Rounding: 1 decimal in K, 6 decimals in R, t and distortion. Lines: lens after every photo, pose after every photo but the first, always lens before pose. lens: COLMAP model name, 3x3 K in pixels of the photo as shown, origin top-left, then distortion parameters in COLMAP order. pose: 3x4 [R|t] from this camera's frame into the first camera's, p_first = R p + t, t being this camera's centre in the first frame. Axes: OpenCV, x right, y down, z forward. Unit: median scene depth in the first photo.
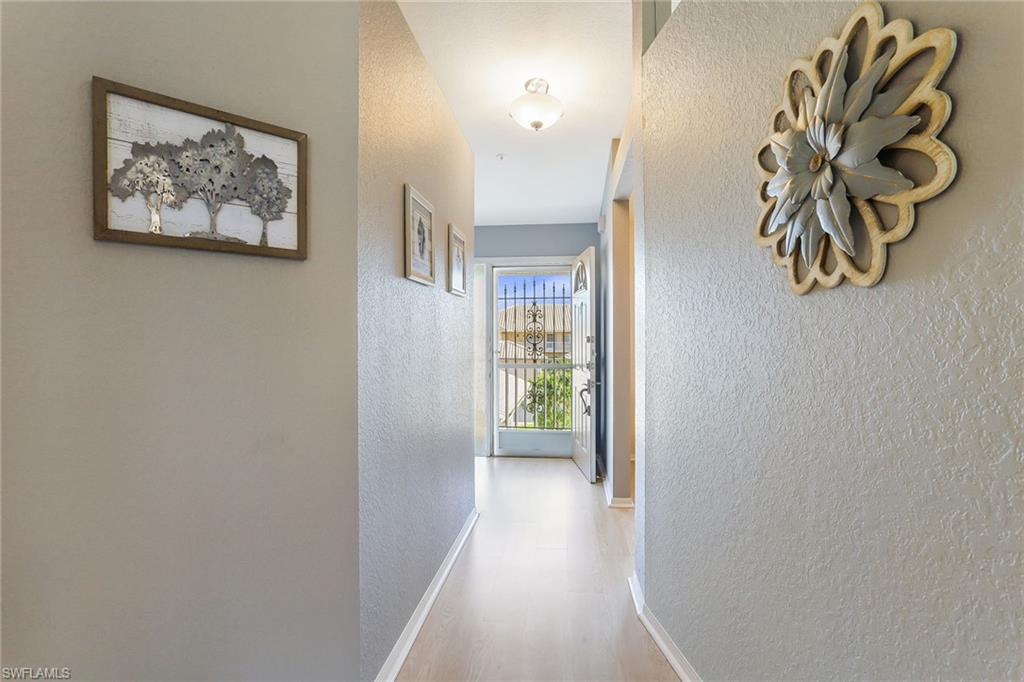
lens RADIAL K [[509.7, 0, 512.0], [0, 509.7, 341.0], [0, 0, 1]] dist [-0.072110, 0.000234]
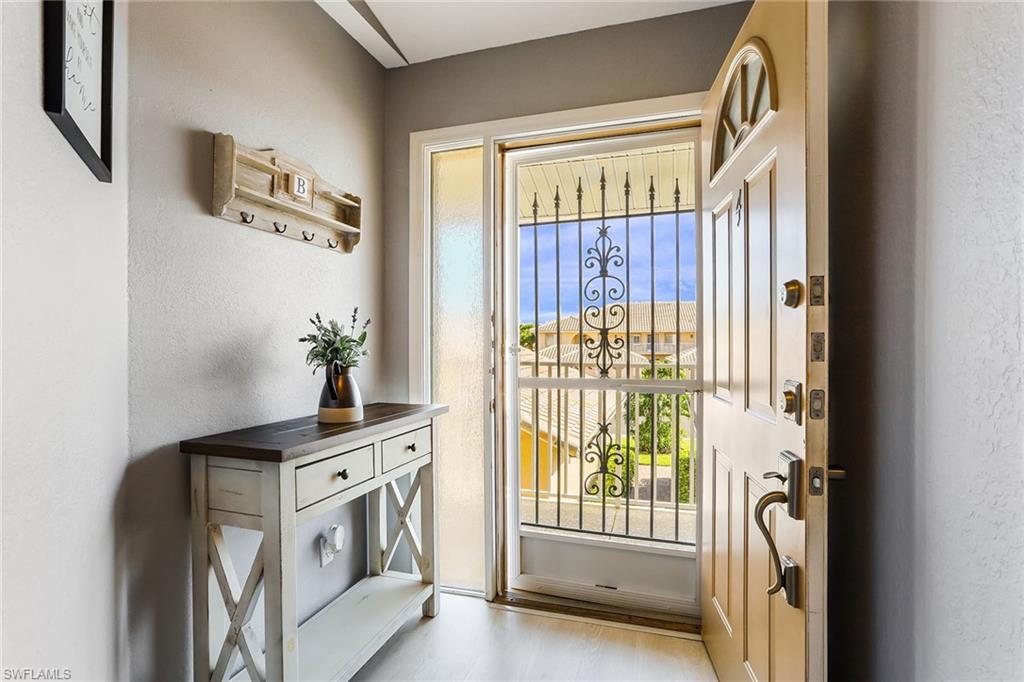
lens RADIAL K [[509.7, 0, 512.0], [0, 509.7, 341.0], [0, 0, 1]] dist [-0.072110, 0.000234]
pose [[0.981656, -0.003798, -0.190625, 0.049801], [0.003712, 0.999993, -0.000805, 0.015328], [0.190627, 0.000082, 0.981663, 0.587388]]
